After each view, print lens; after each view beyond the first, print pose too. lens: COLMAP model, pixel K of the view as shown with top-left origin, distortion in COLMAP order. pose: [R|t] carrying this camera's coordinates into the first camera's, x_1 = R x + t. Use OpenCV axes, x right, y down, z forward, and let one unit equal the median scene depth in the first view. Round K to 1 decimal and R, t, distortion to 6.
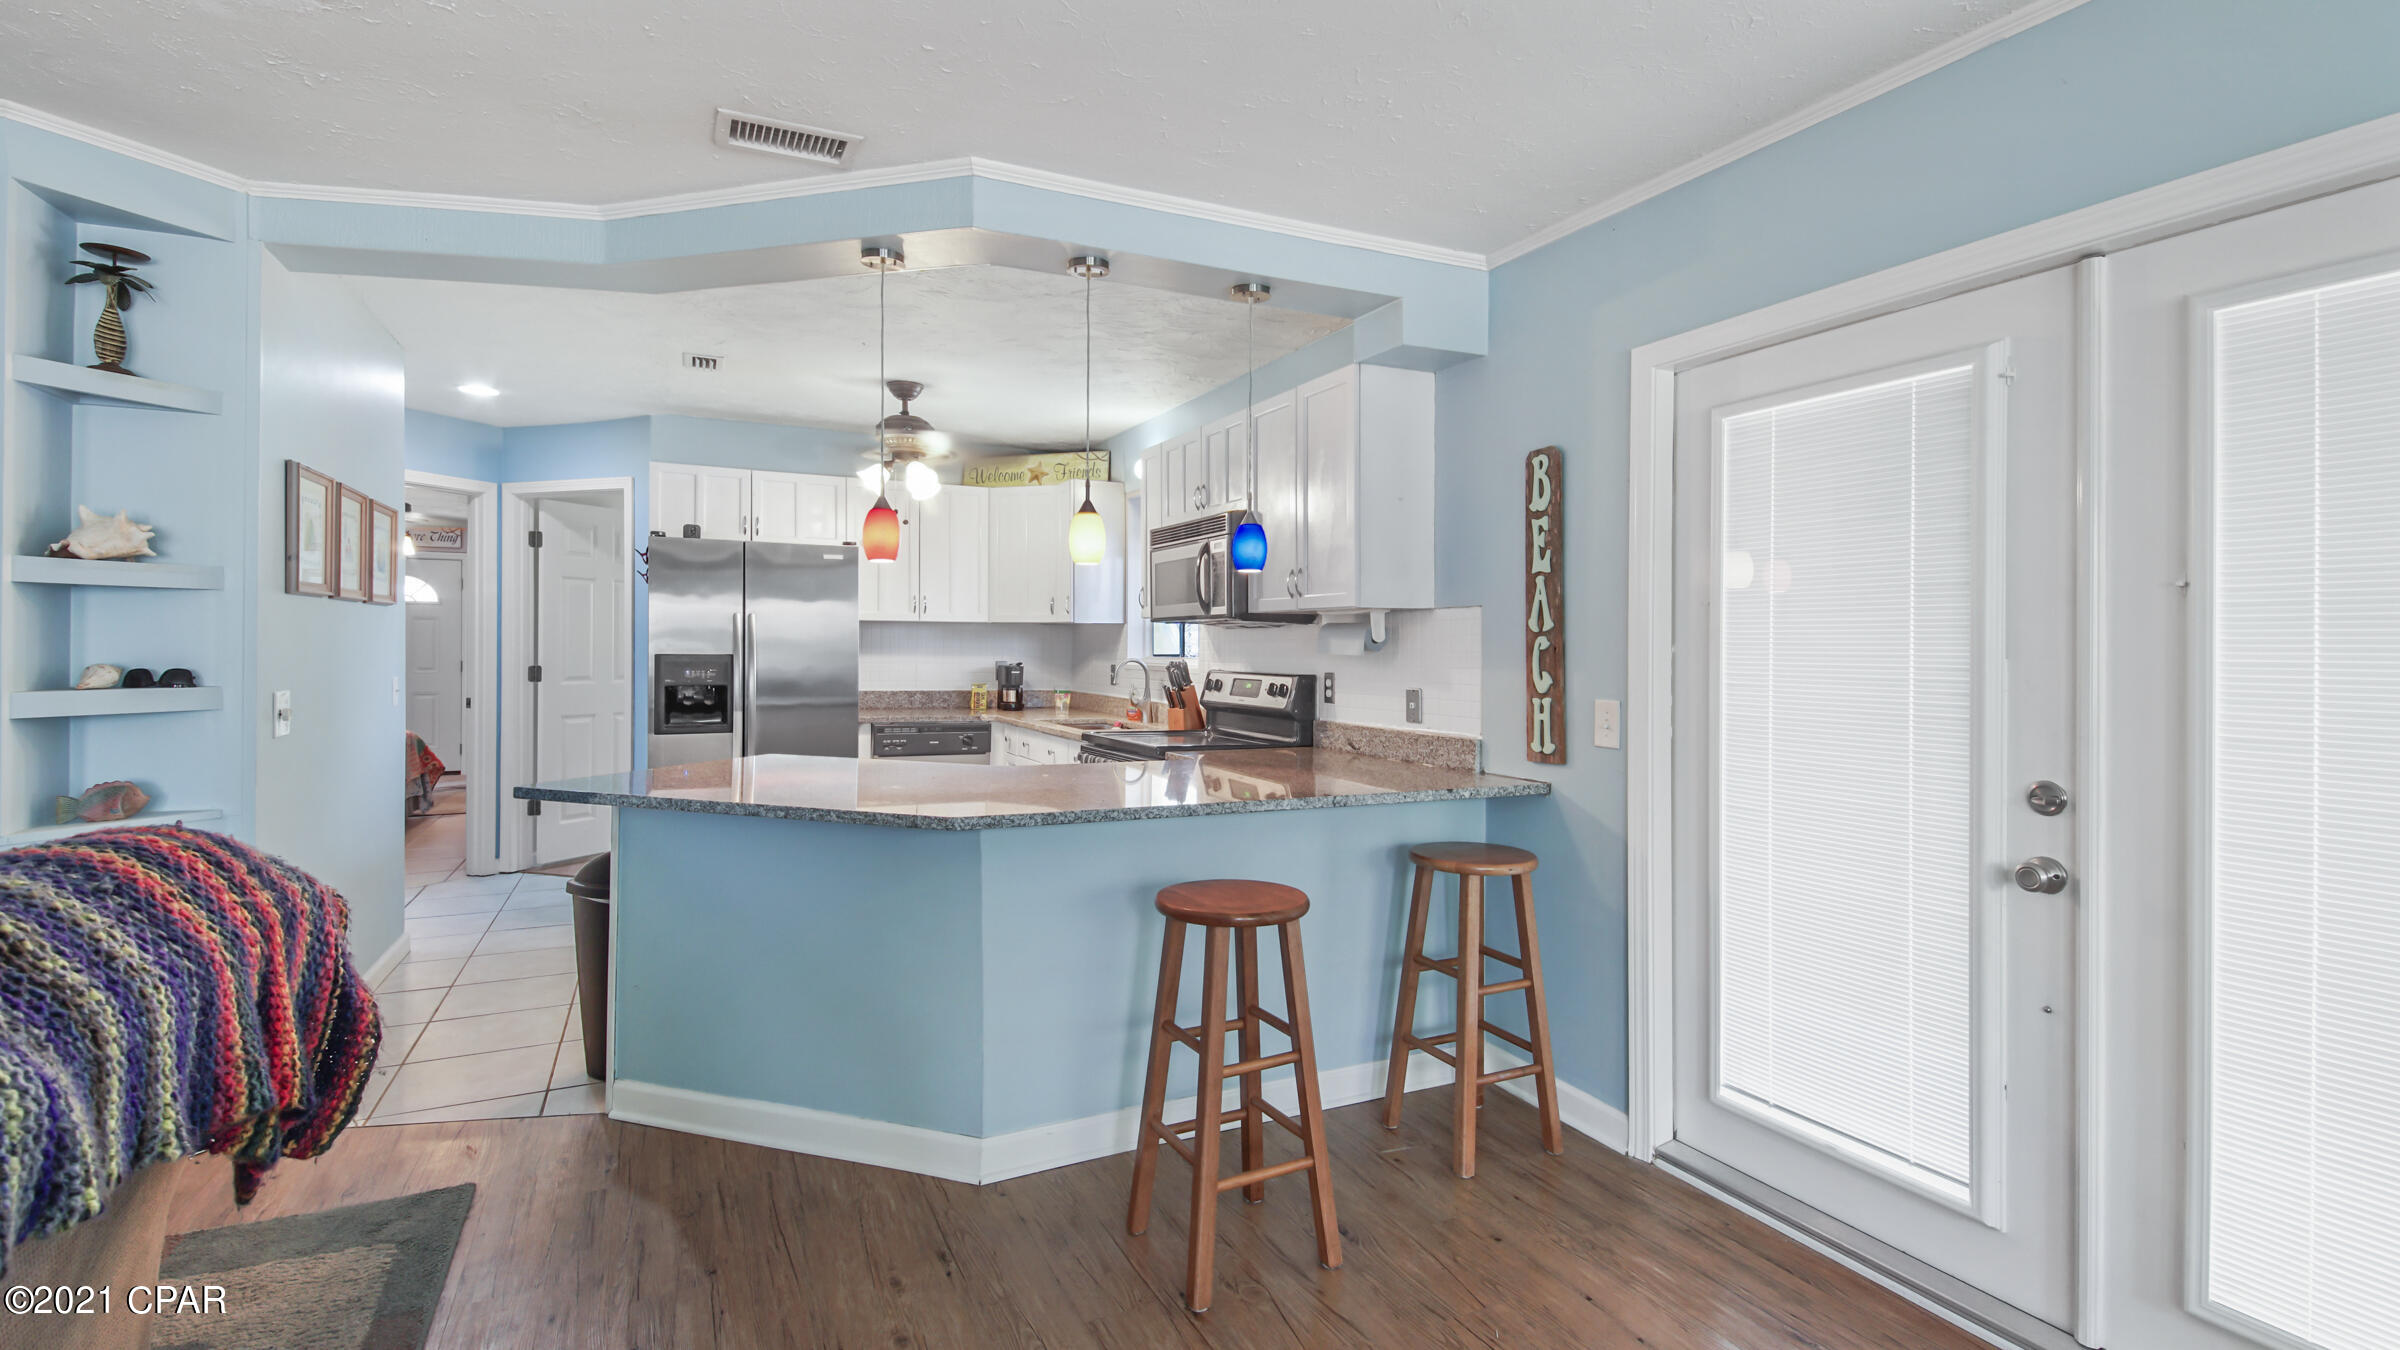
lens RADIAL K [[1069.3, 0, 1189.7], [0, 1069.3, 666.9], [0, 0, 1]] dist [0.034378, -0.021027]
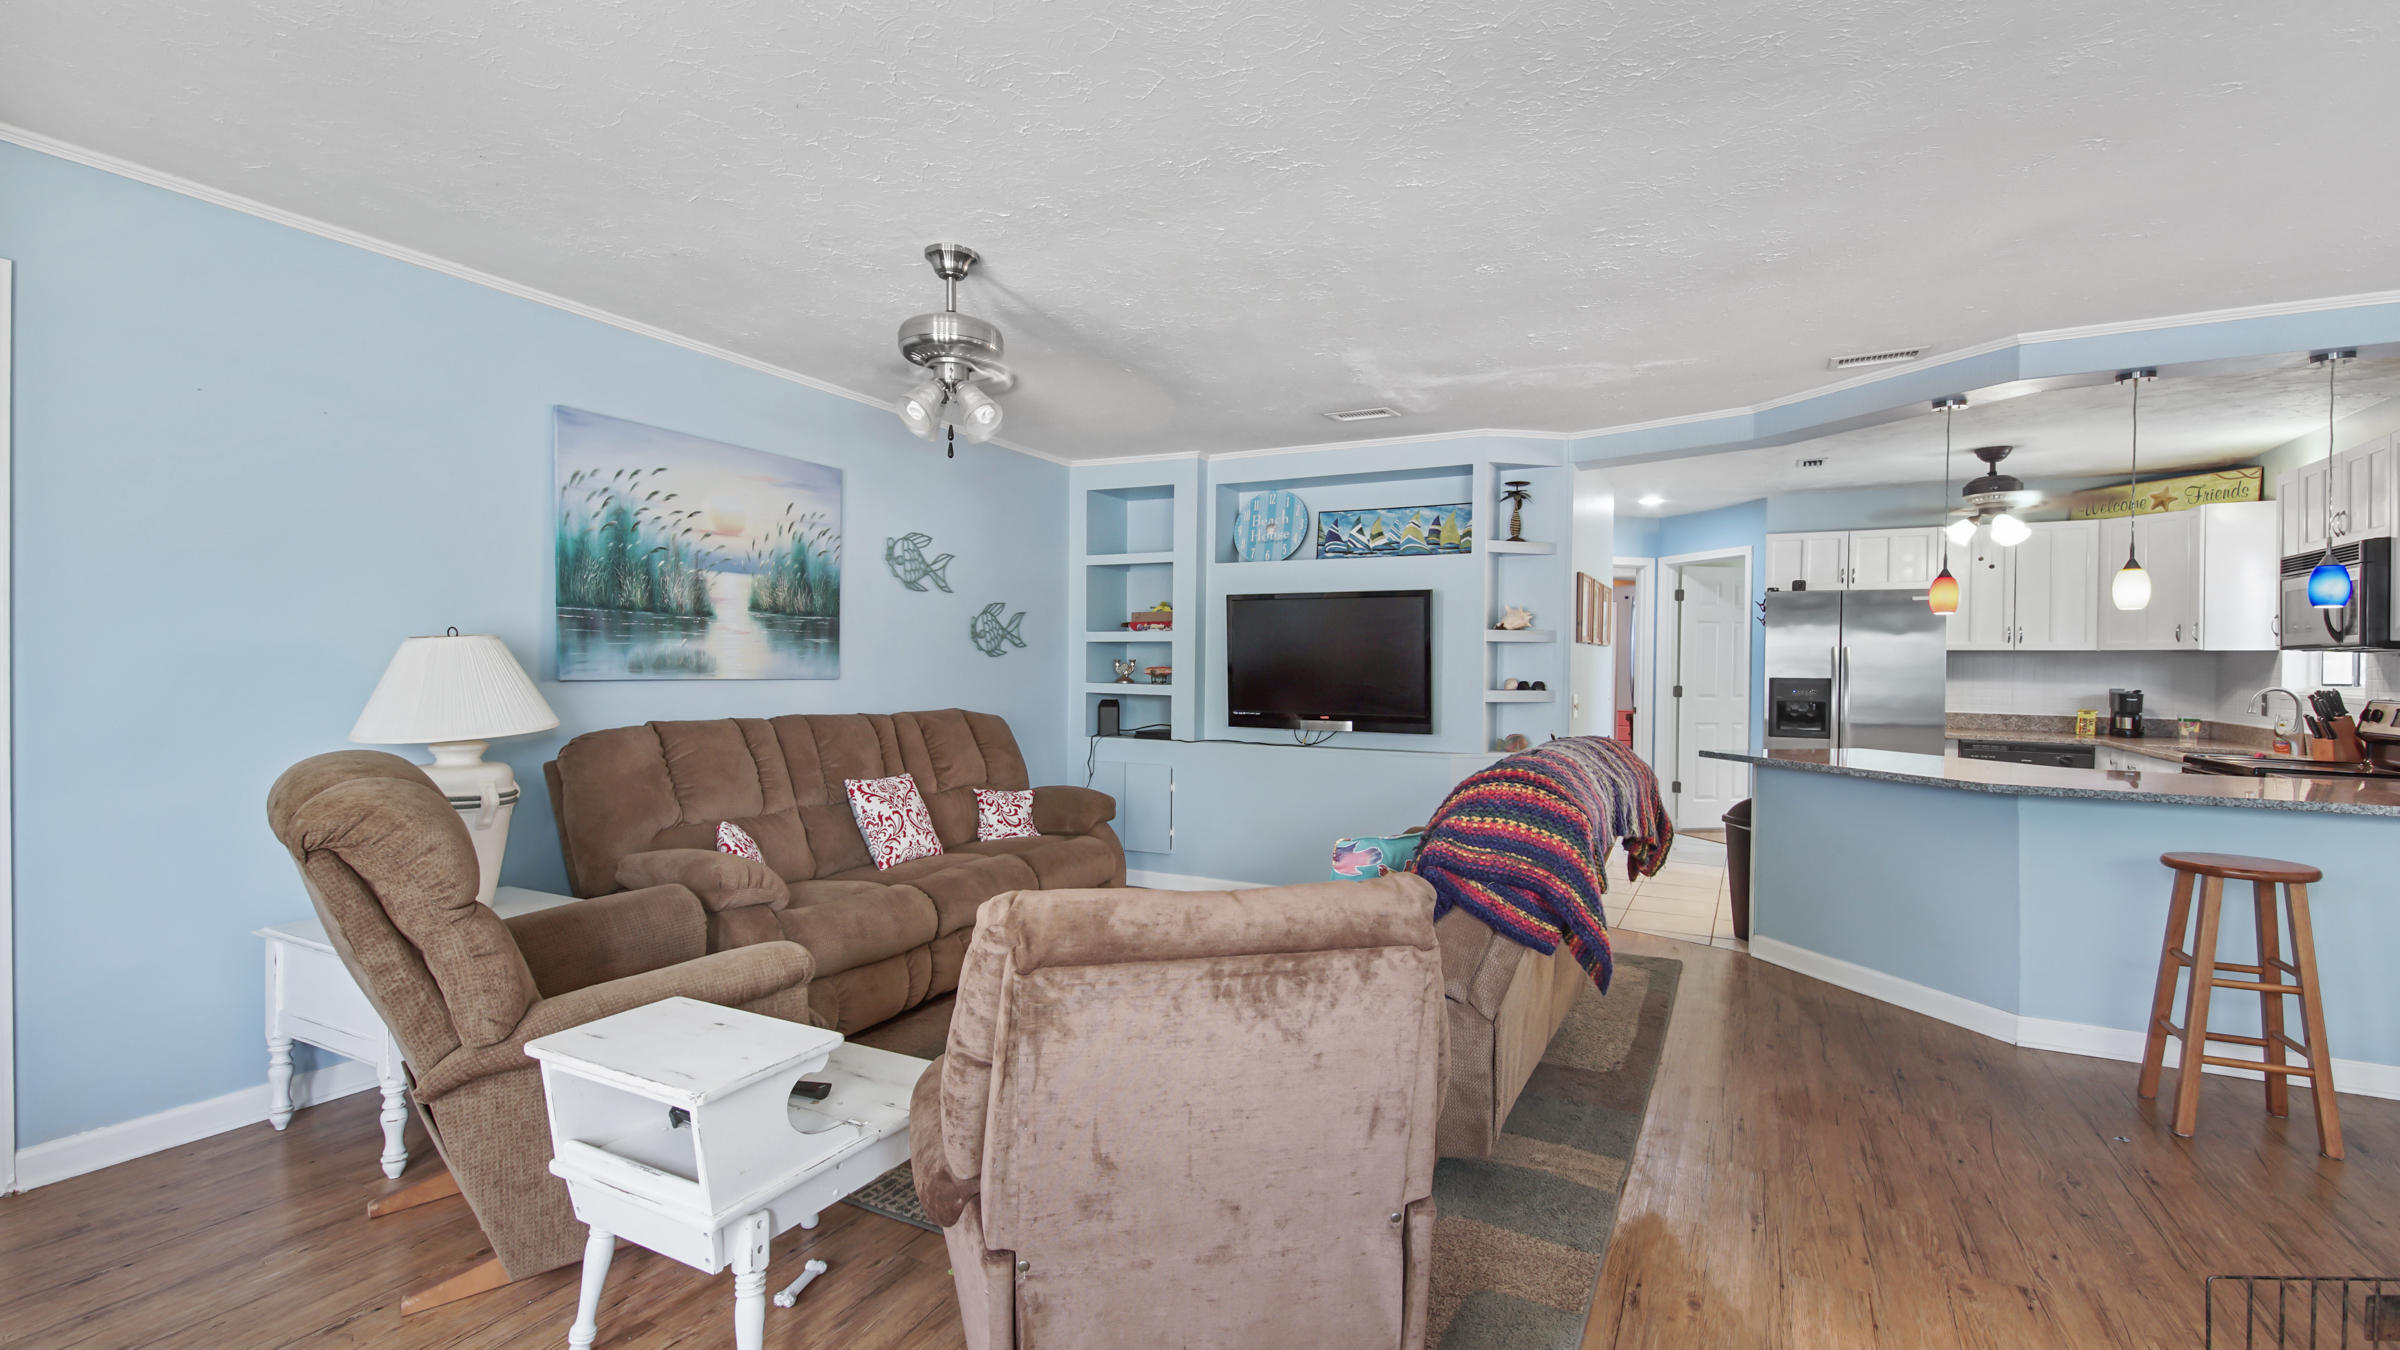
lens RADIAL K [[1069.3, 0, 1189.7], [0, 1069.3, 666.9], [0, 0, 1]] dist [0.034378, -0.021027]
pose [[0.593608, 0.000698, -0.804754, 0.174220], [-0.020770, 0.999680, -0.014454, 0.009716], [0.804486, 0.025295, 0.593433, -0.420411]]
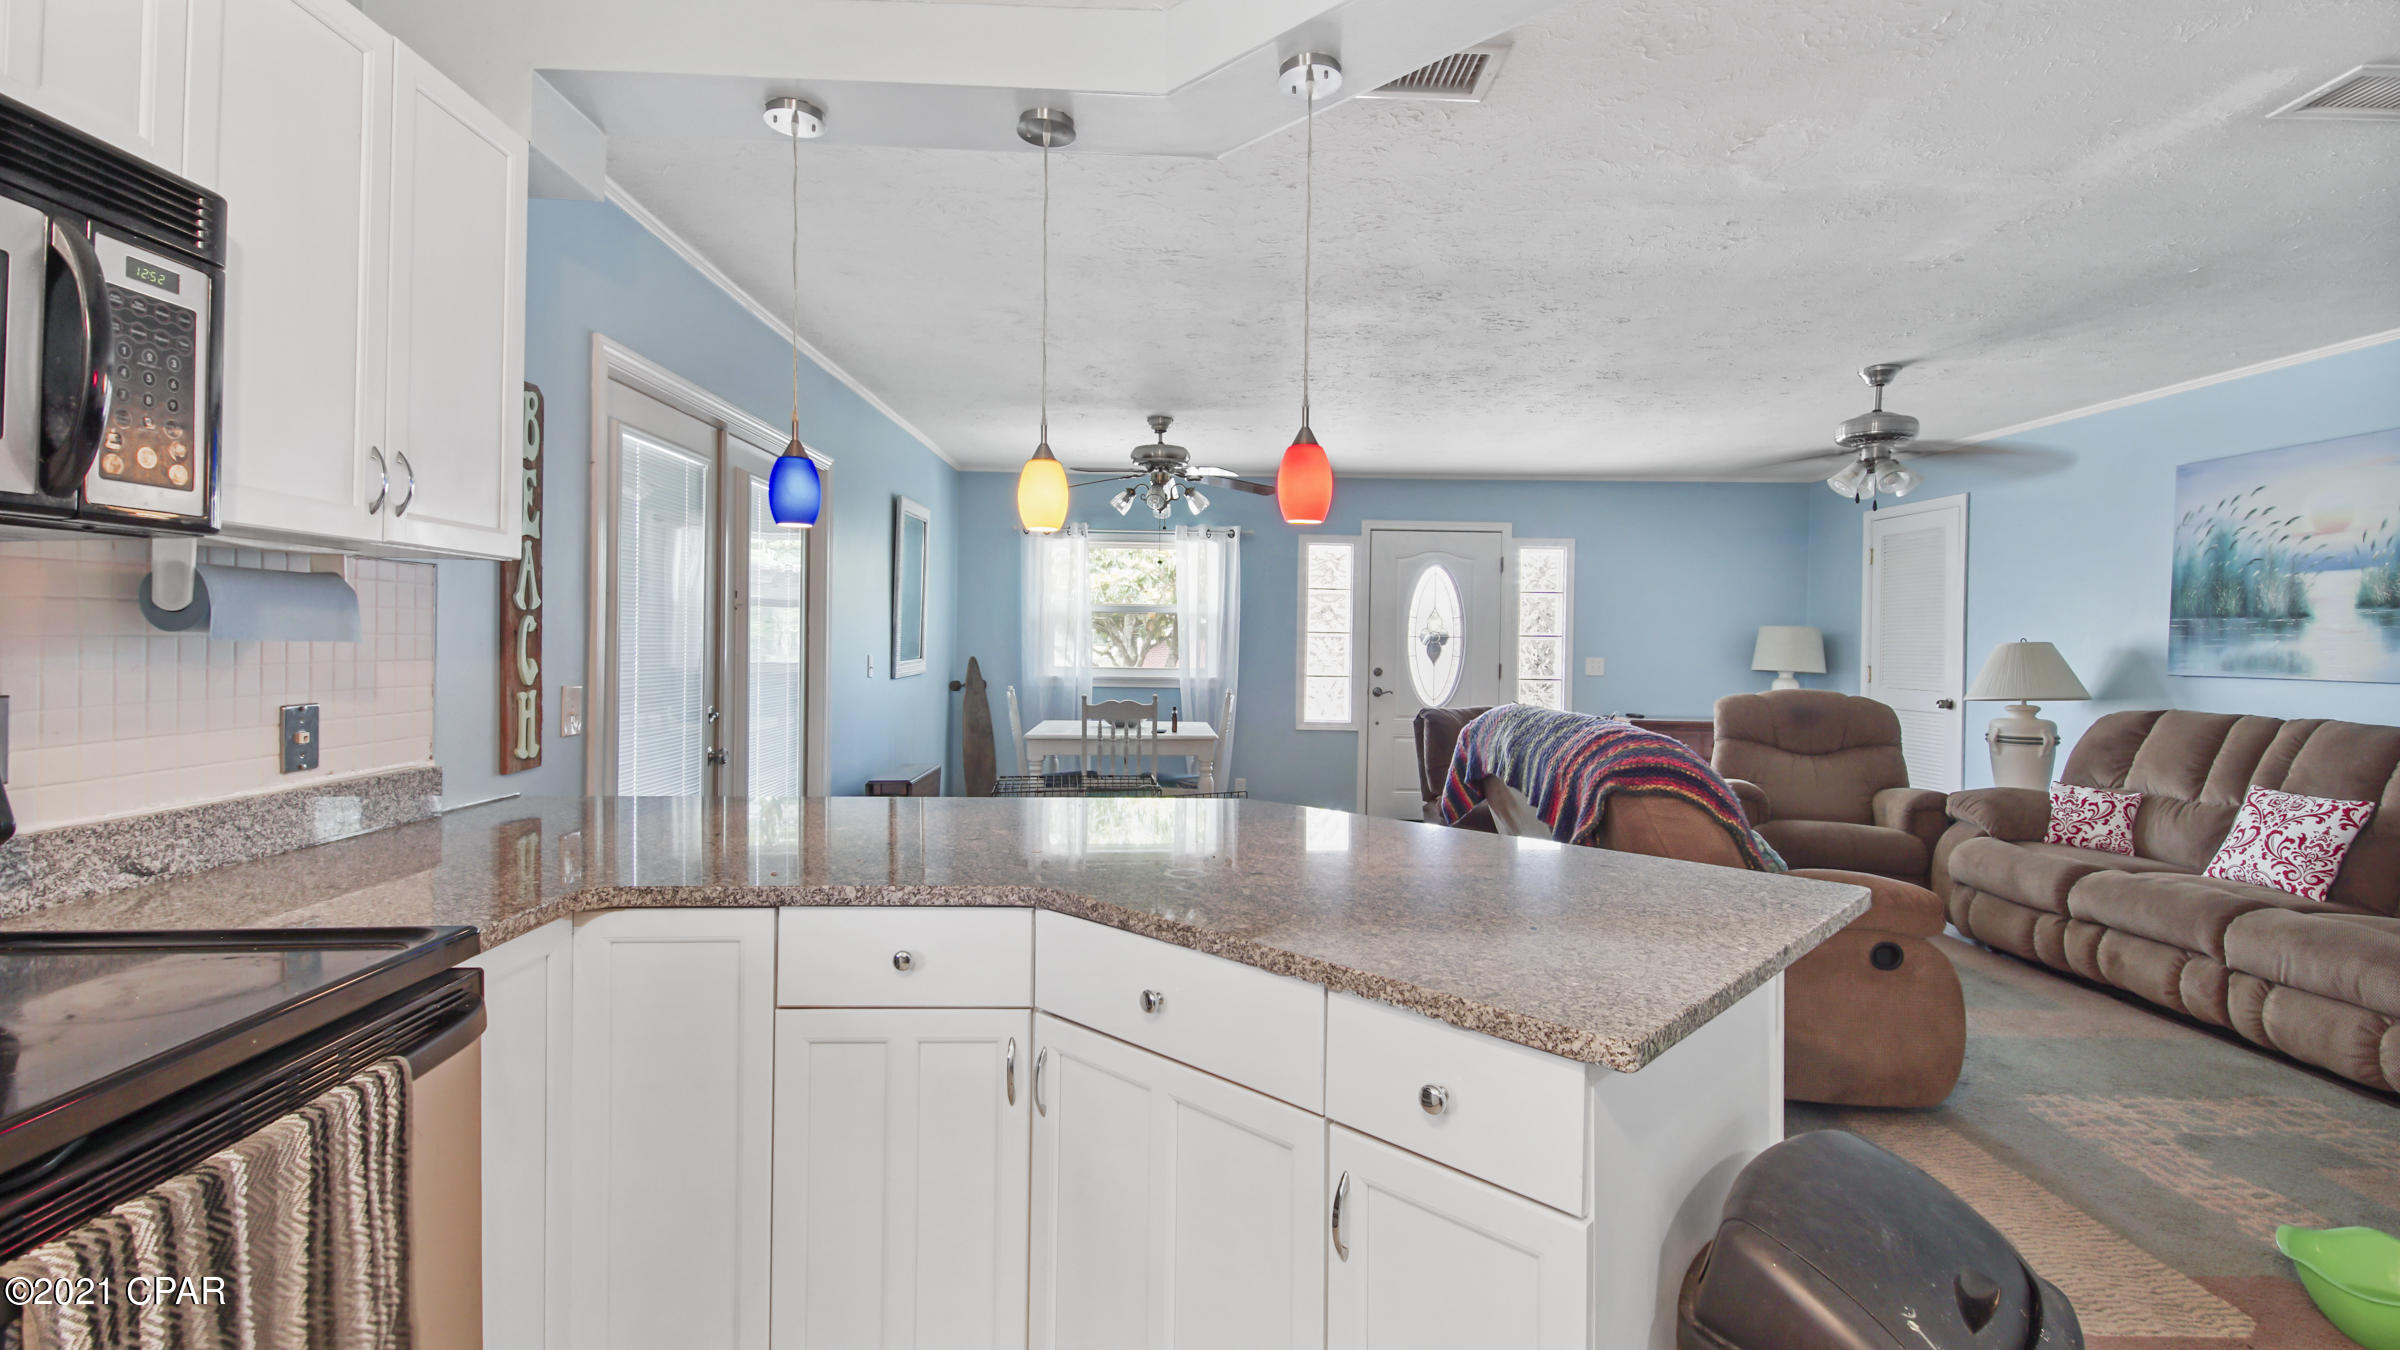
lens RADIAL K [[978.2, 0, 1261.0], [0, 978.2, 654.9], [0, 0, 1]] dist [0.025187, -0.014179]
pose [[-0.928485, -0.025247, 0.370512, -0.322381], [-0.014976, 0.999420, 0.030572, -0.020583], [-0.371069, 0.022837, -0.928325, 1.030486]]
